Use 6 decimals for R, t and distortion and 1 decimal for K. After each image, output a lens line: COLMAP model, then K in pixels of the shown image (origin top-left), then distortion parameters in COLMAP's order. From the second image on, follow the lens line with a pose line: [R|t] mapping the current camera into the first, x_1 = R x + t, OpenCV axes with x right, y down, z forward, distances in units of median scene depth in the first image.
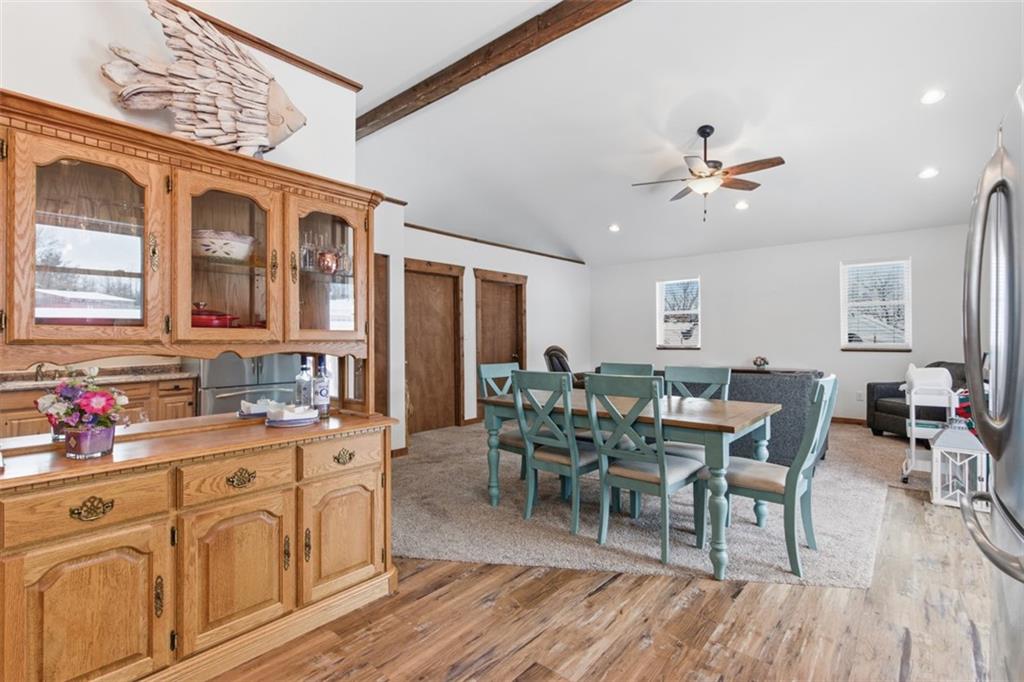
lens RADIAL K [[464.9, 0, 512.5], [0, 464.9, 339.1], [0, 0, 1]] dist [0.008791, -0.003035]
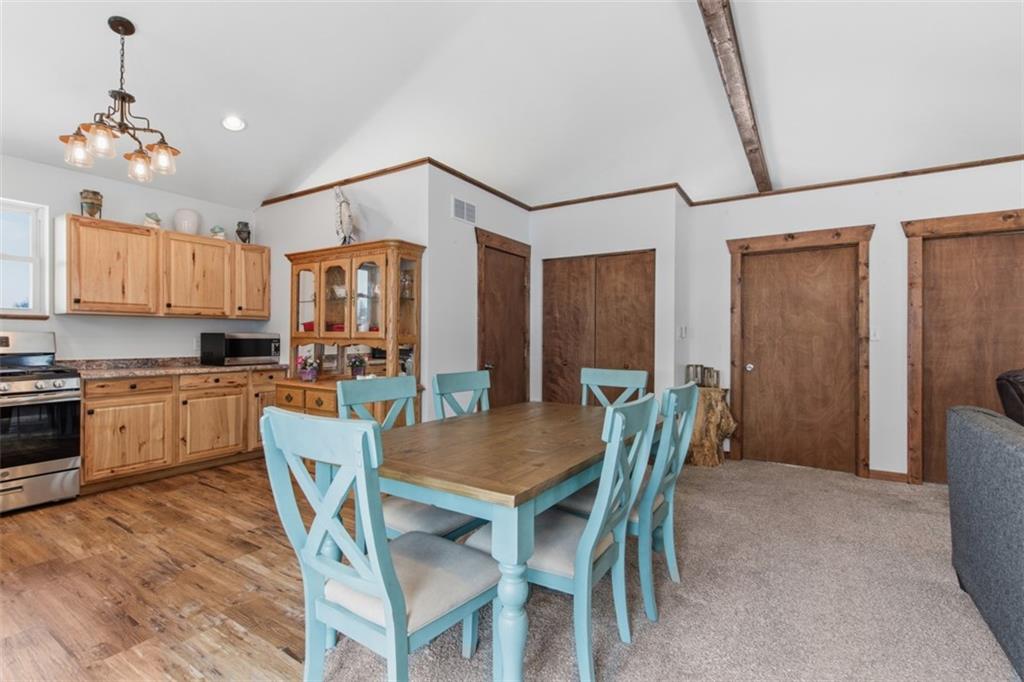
lens RADIAL K [[464.9, 0, 507.8], [0, 464.9, 337.8], [0, 0, 1]] dist [0.008791, -0.003035]
pose [[0.140196, 0.005619, -0.990108, 0.492849], [-0.006784, 0.999966, 0.004715, -0.003594], [0.990101, 0.006056, 0.140229, 0.464161]]
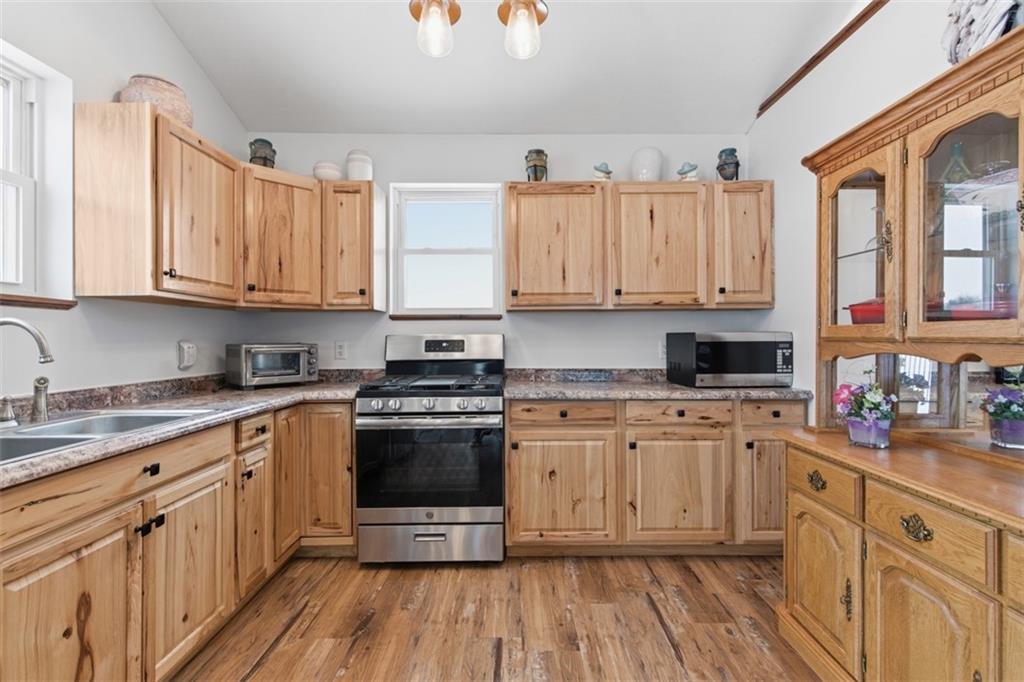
lens RADIAL K [[464.9, 0, 512.4], [0, 464.9, 335.8], [0, 0, 1]] dist [0.008791, -0.003035]
pose [[-0.755543, 0.003422, -0.655090, 0.111207], [0.005938, 0.999981, -0.001625, -0.001417], [0.655072, -0.005118, -0.755549, 0.340437]]
